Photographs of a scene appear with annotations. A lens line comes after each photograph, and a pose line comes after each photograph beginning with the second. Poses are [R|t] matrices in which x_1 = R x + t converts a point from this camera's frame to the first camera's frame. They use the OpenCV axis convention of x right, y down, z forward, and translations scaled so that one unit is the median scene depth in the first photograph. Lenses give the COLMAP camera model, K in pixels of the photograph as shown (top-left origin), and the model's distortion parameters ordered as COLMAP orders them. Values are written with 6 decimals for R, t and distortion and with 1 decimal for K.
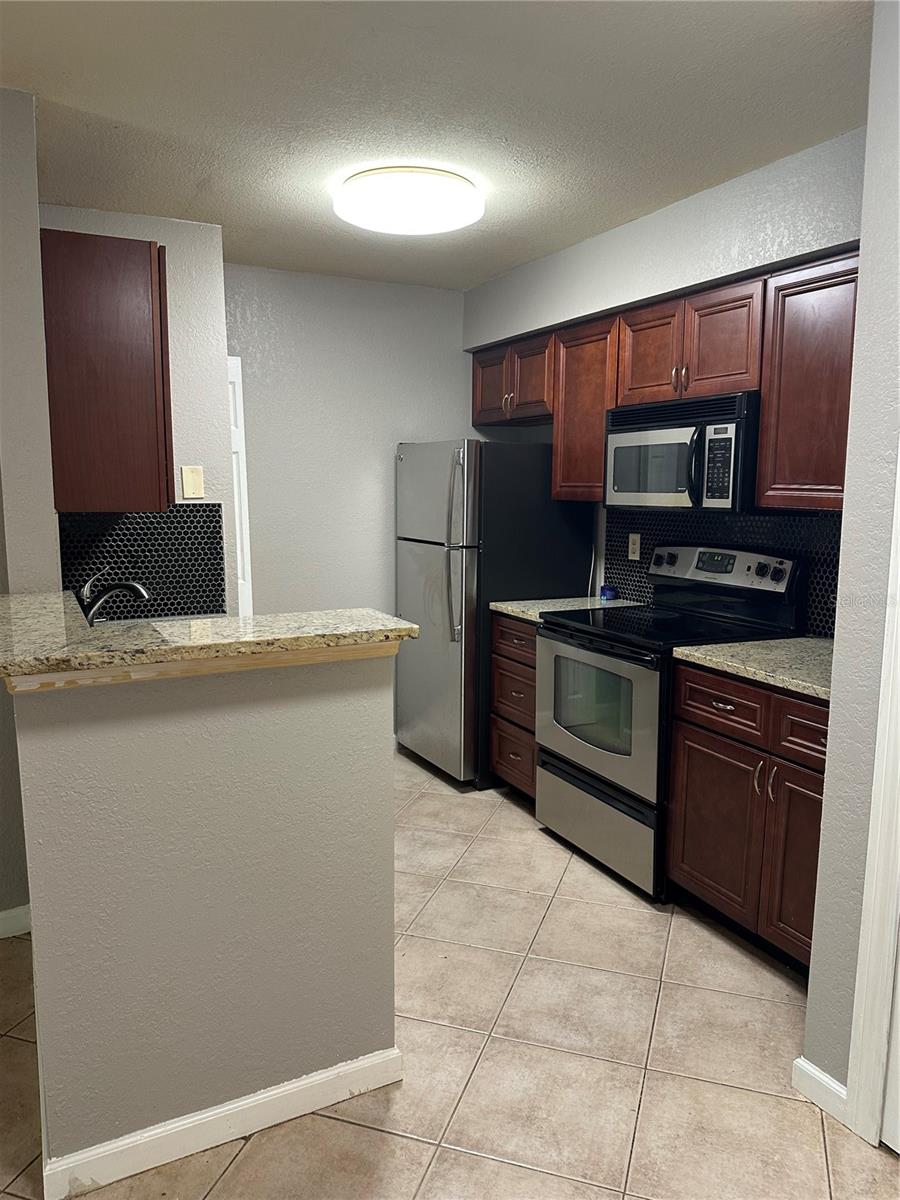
lens RADIAL K [[854.5, 0, 502.8], [0, 854.5, 608.1], [0, 0, 1]] dist [0.042833, -0.052865]
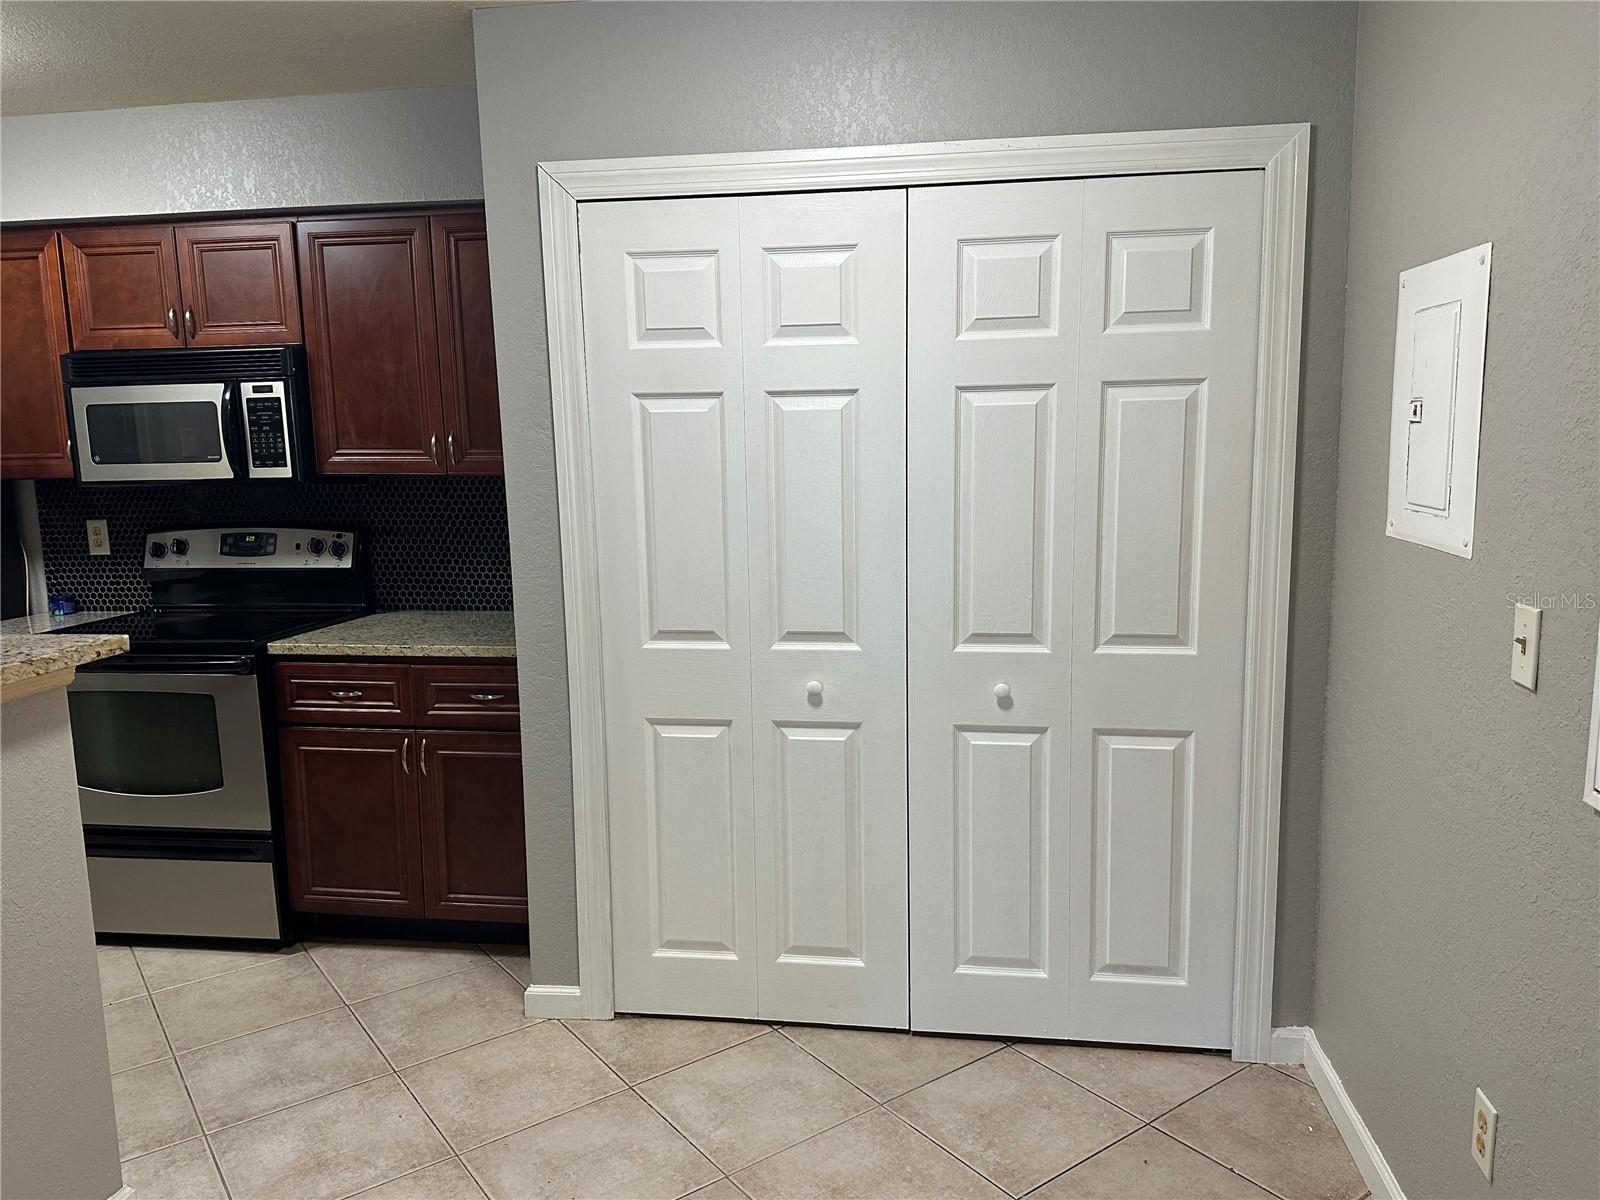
lens RADIAL K [[1139.3, 0, 814.2], [0, 1139.3, 605.3], [0, 0, 1]] dist [0.042833, -0.052865]
pose [[0.575486, -0.139629, 0.805804, -0.412184], [0.141134, 0.987490, 0.070317, 0.005564], [-0.805542, 0.073260, 0.587993, -0.116897]]
